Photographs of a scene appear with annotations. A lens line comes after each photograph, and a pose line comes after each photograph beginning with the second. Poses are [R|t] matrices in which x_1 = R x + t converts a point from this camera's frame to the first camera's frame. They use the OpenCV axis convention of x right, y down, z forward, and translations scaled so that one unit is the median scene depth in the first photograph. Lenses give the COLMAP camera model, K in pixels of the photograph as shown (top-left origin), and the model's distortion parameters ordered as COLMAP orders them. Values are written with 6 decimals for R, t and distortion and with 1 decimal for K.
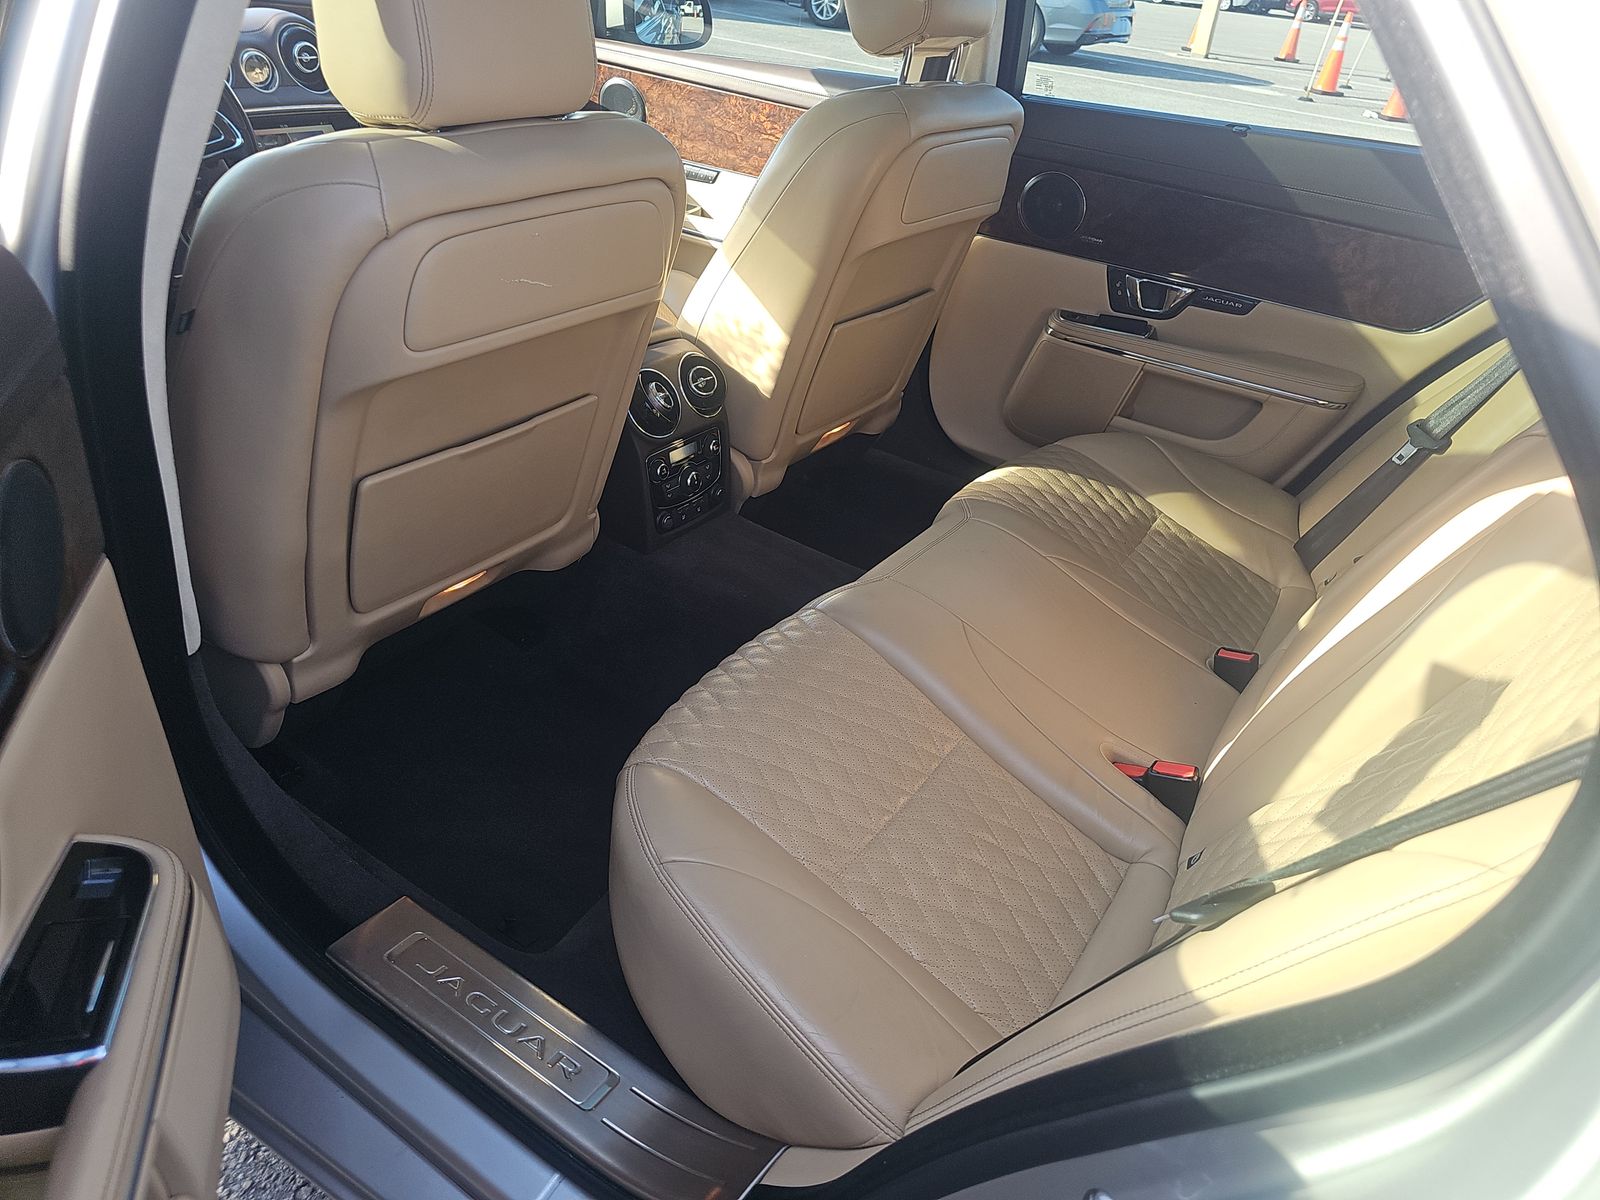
lens RADIAL K [[1032.7, 0, 801.4], [0, 1032.7, 586.2], [0, 0, 1]] dist [0.015650, -0.007111]
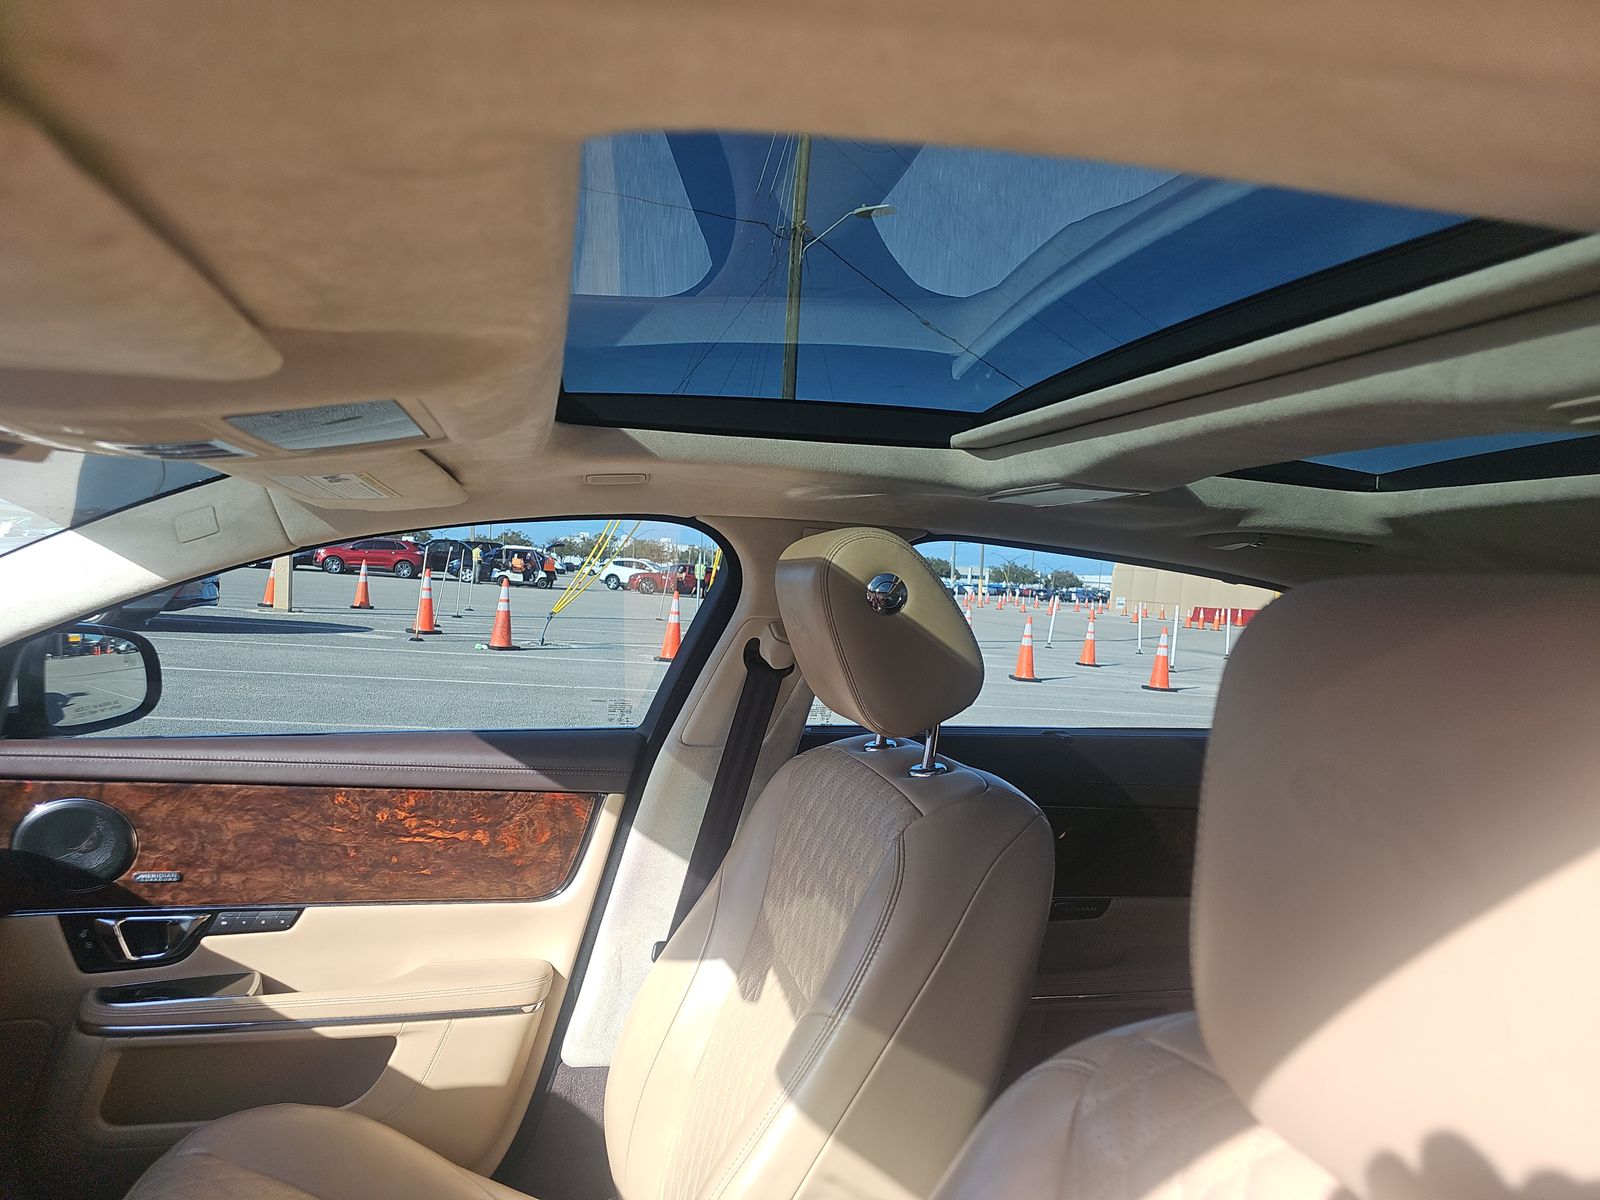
lens RADIAL K [[1032.7, 0, 801.4], [0, 1032.7, 586.2], [0, 0, 1]] dist [0.015650, -0.007111]
pose [[0.673389, -0.057656, 0.737037, -0.314195], [0.394162, 0.871435, -0.291955, -0.271916], [-0.625446, 0.487111, 0.609540, 0.360903]]
